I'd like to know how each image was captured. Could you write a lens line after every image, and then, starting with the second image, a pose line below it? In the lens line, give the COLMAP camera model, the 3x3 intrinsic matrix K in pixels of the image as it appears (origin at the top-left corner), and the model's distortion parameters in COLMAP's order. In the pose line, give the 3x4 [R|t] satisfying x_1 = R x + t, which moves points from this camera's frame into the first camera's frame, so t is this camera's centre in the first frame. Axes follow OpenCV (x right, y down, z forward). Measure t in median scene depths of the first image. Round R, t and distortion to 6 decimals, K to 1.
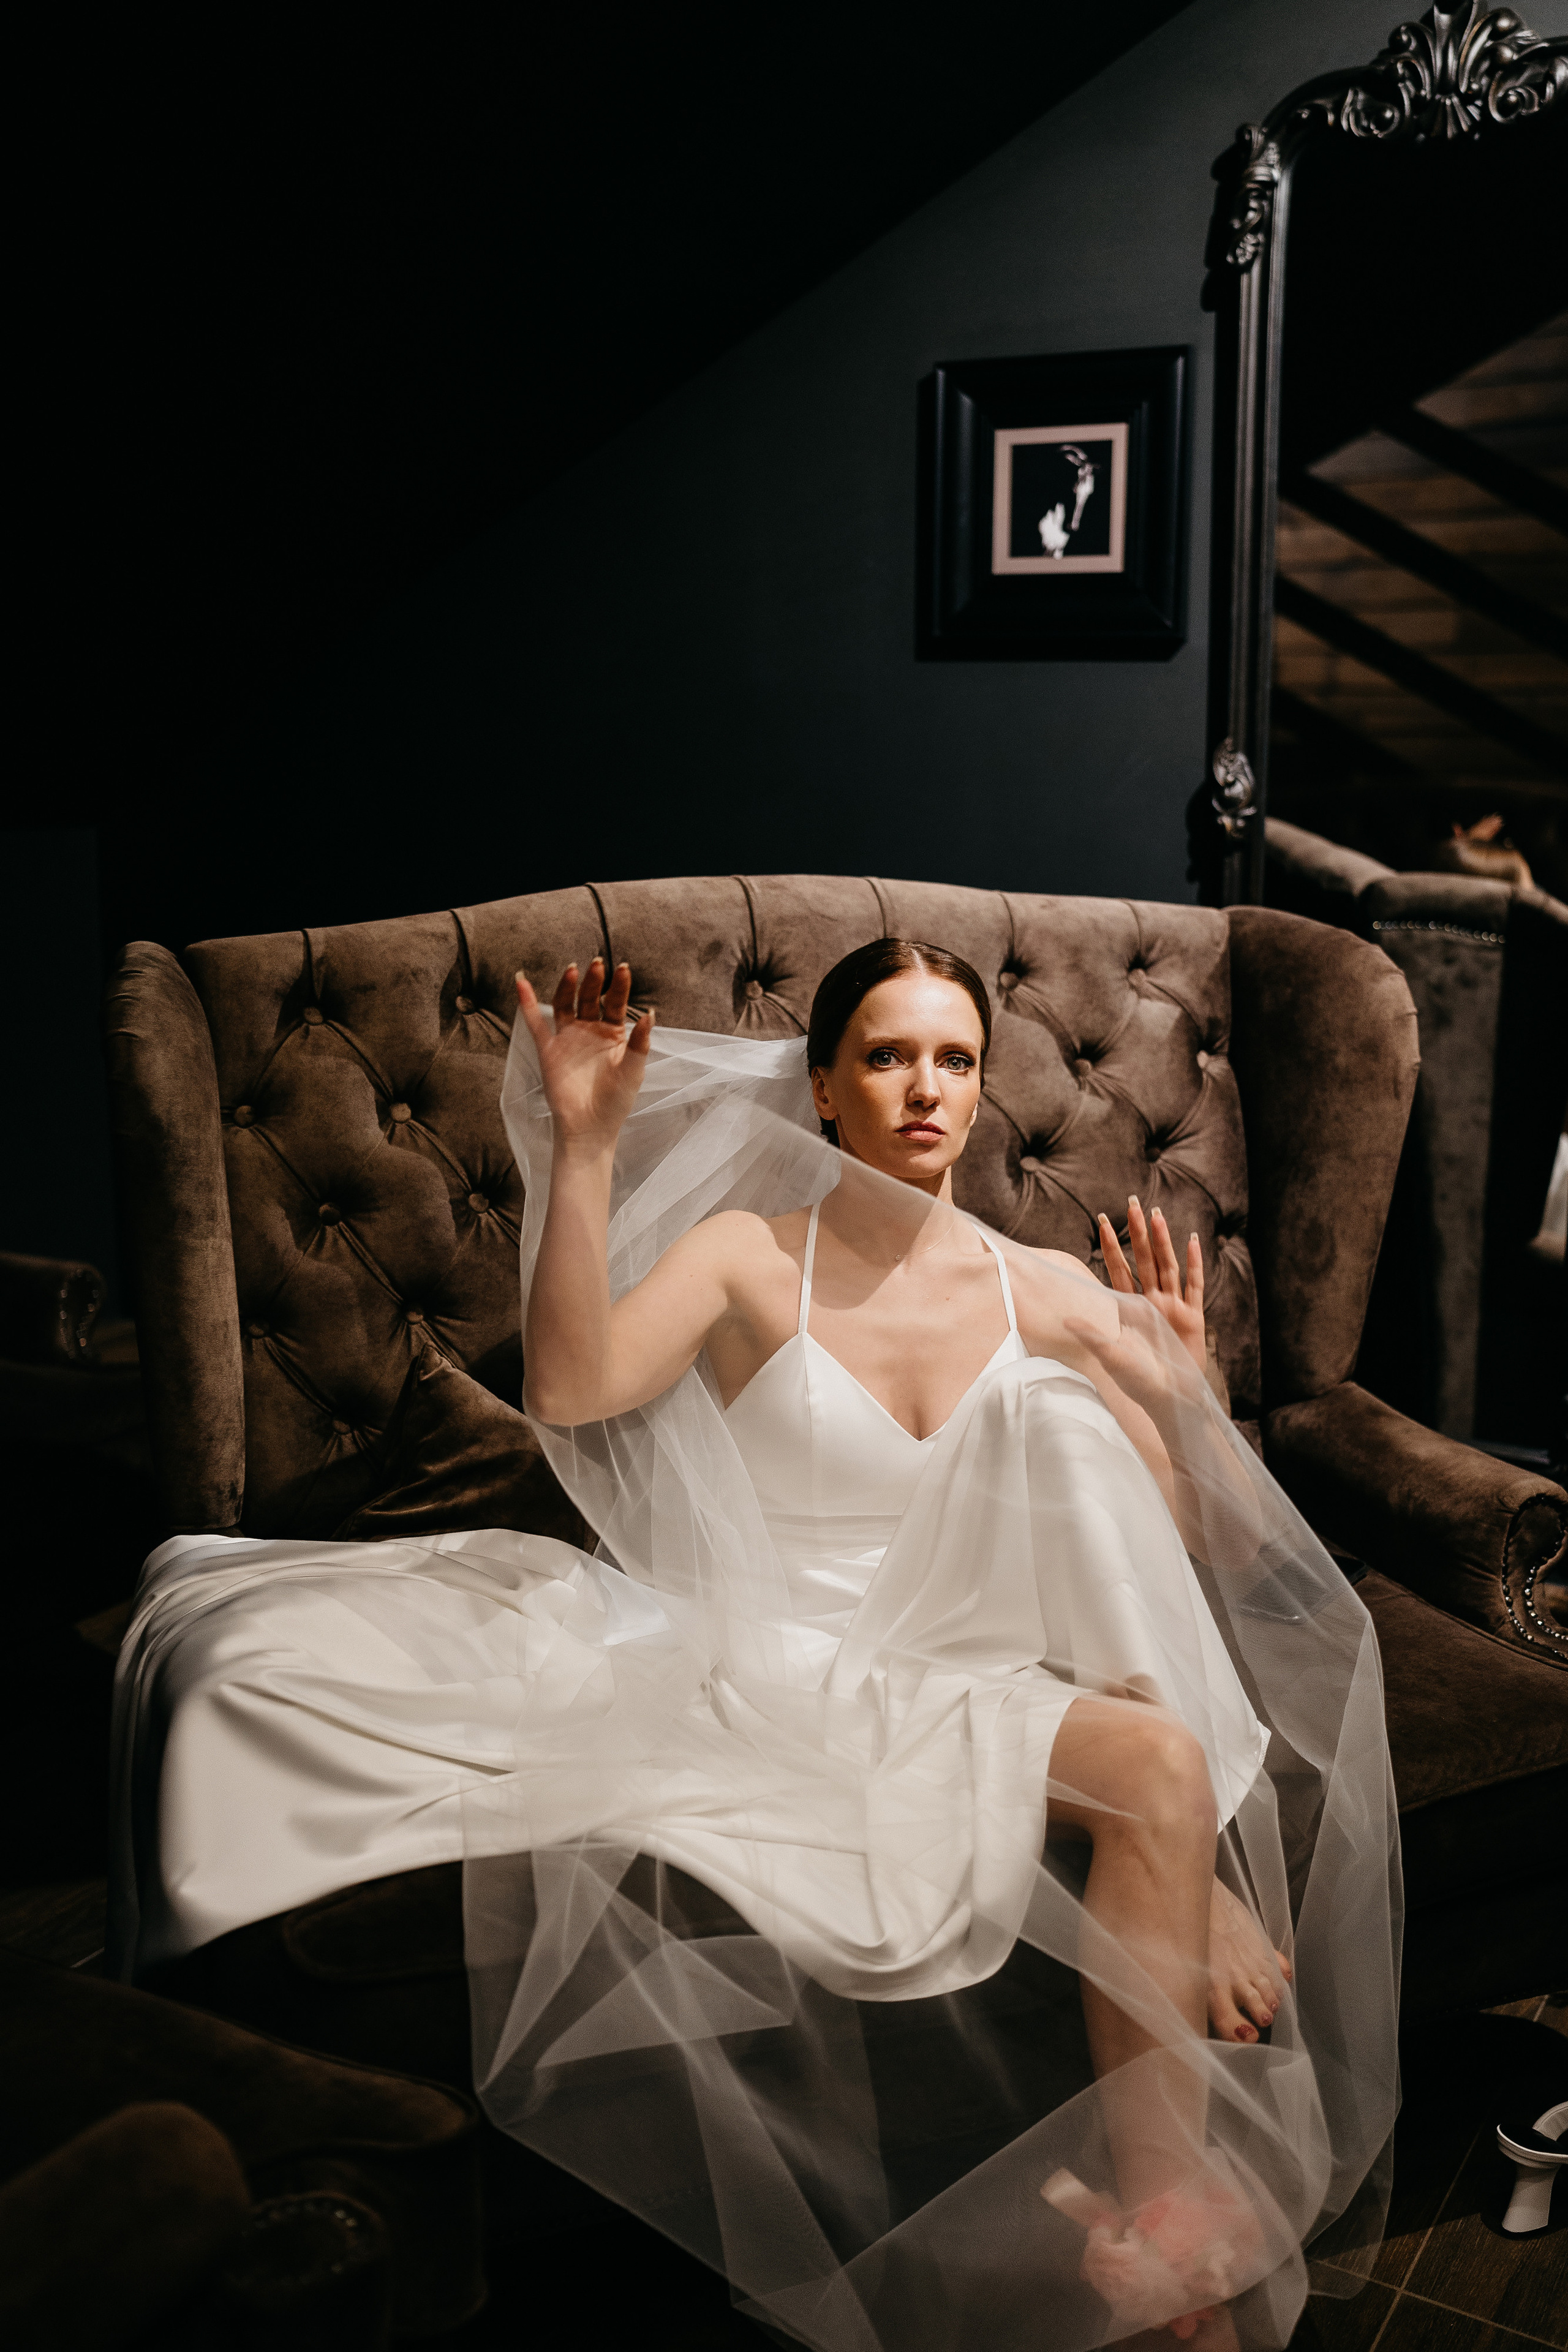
lens RADIAL K [[2440.2, 0, 784.0], [0, 2440.2, 1176.0], [0, 0, 1]] dist [-0.015110, 0.119737]
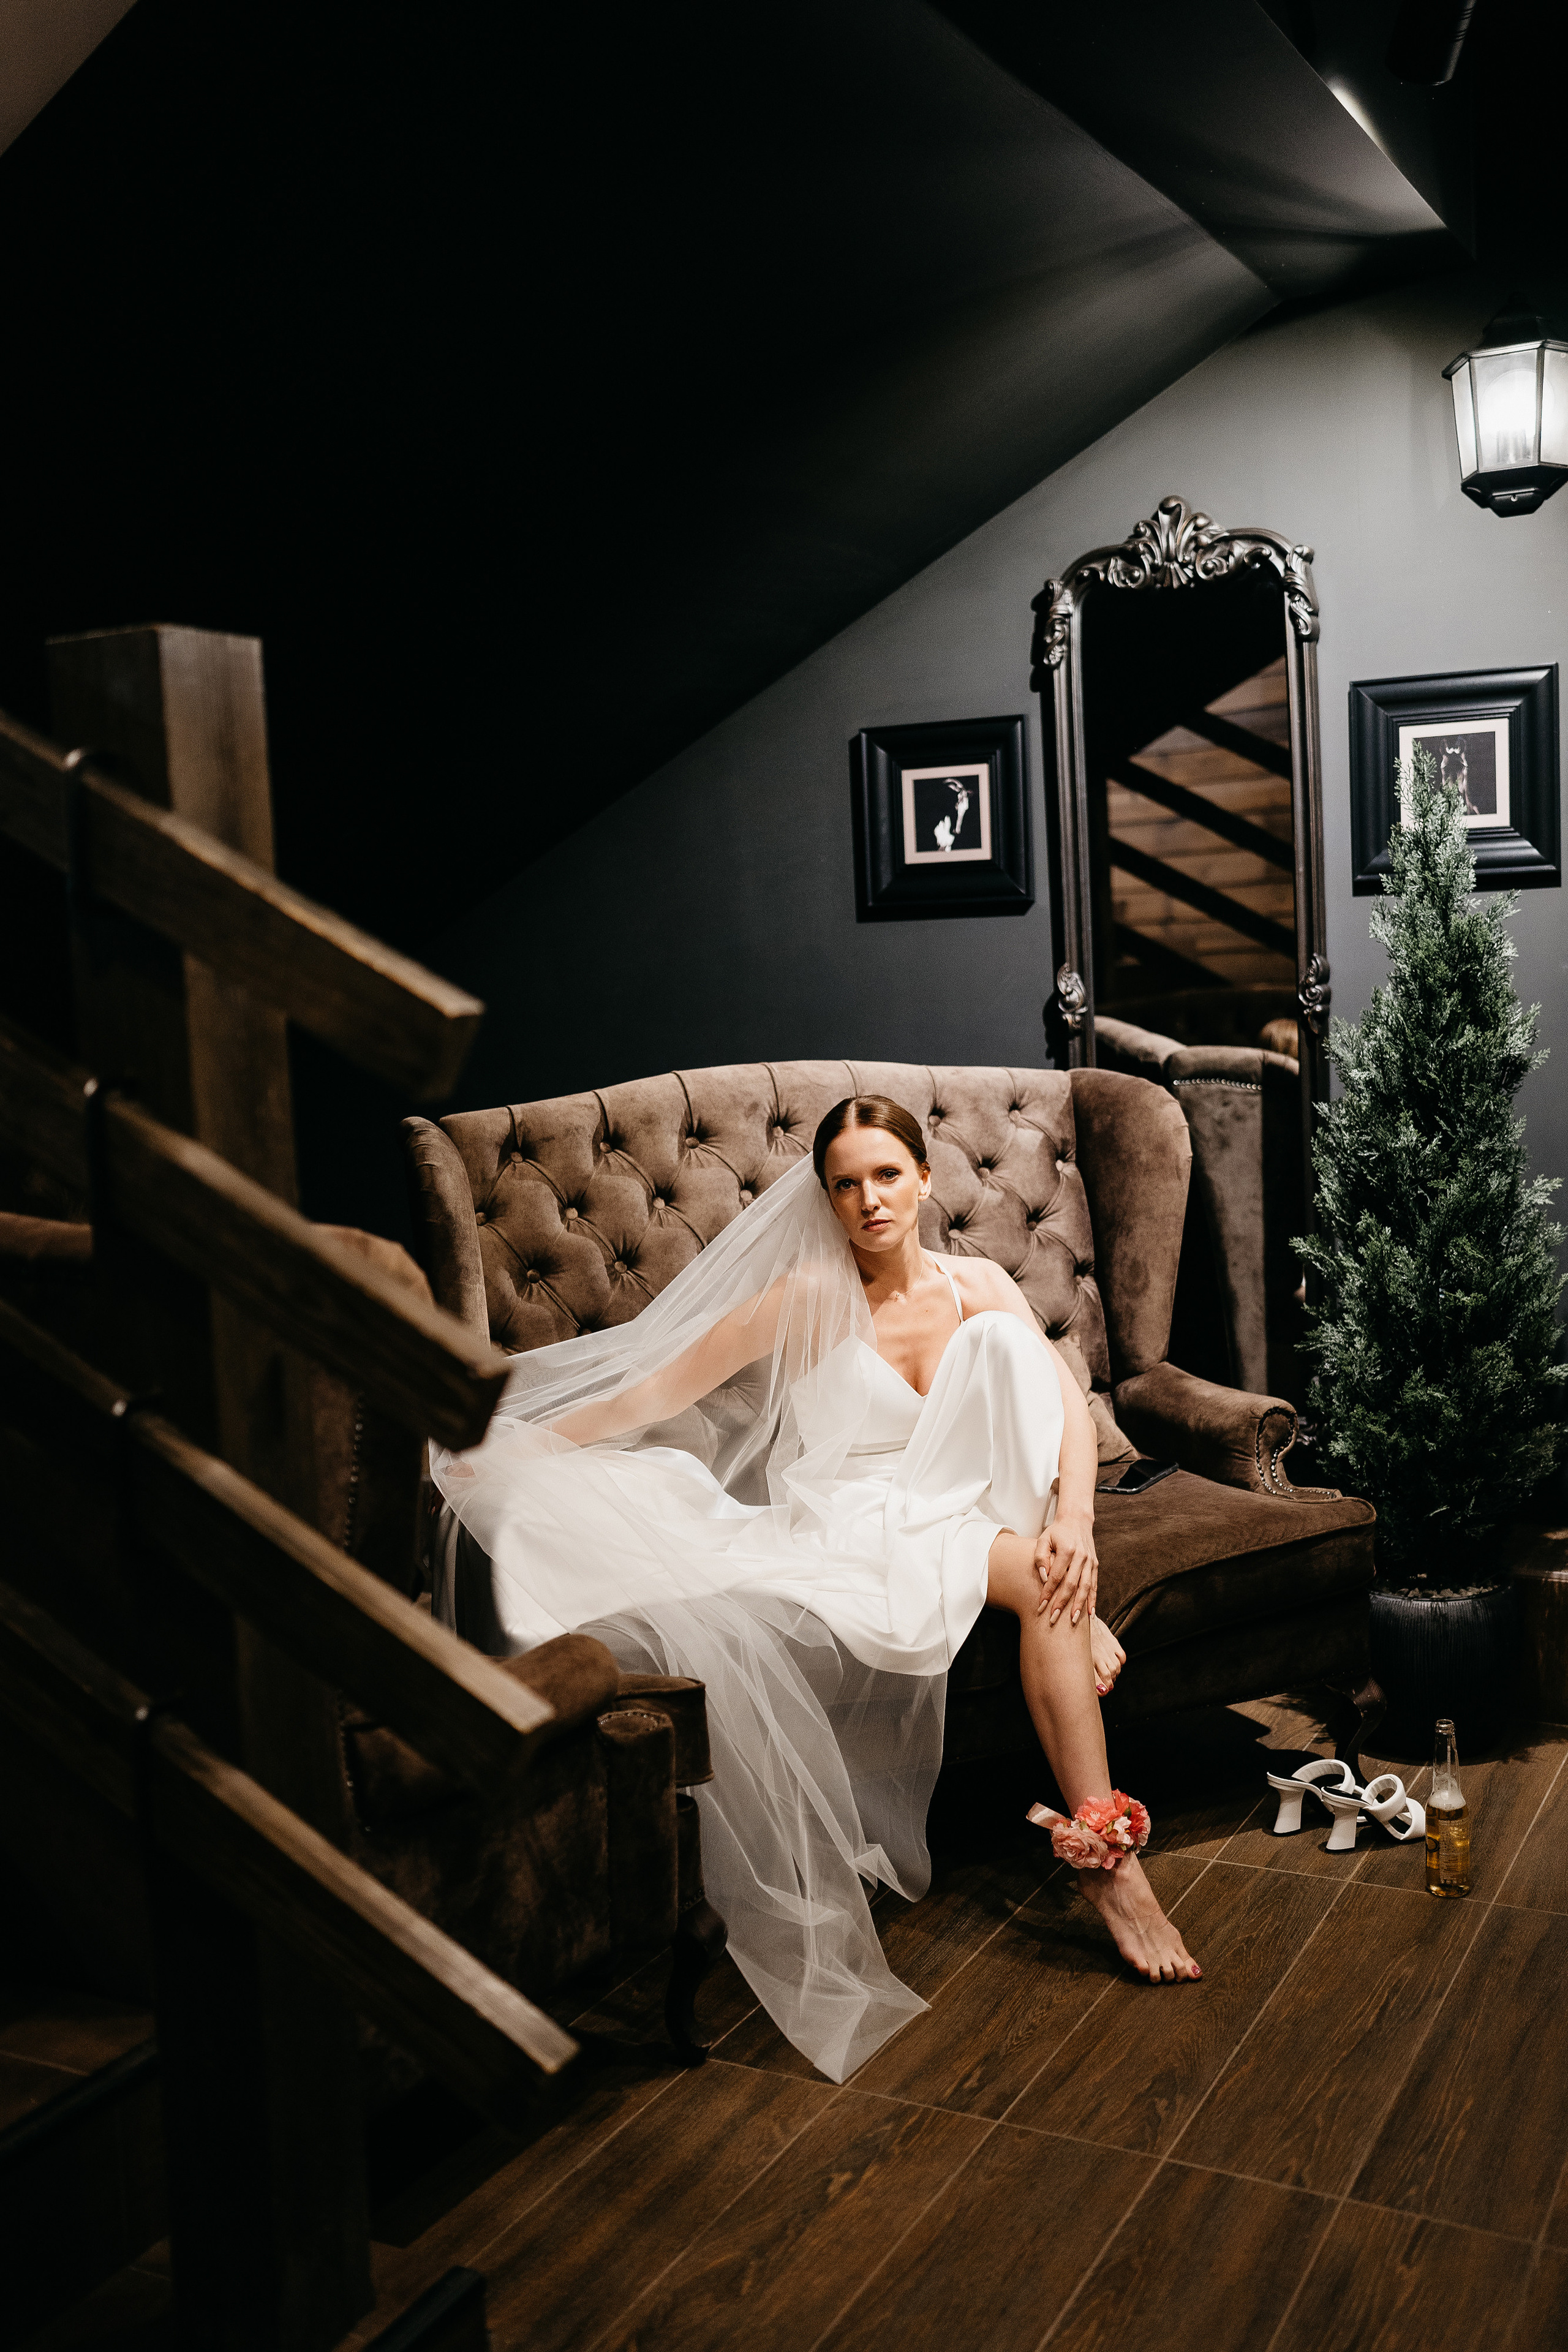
lens RADIAL K [[2394.2, 0, 790.8], [0, 2394.2, 1238.5], [0, 0, 1]] dist [0.006267, -0.000778]
pose [[0.997804, -0.054325, 0.037905, -0.061711], [0.056891, 0.995904, -0.070276, 0.096103], [-0.033932, 0.072278, 0.996807, -0.522747]]
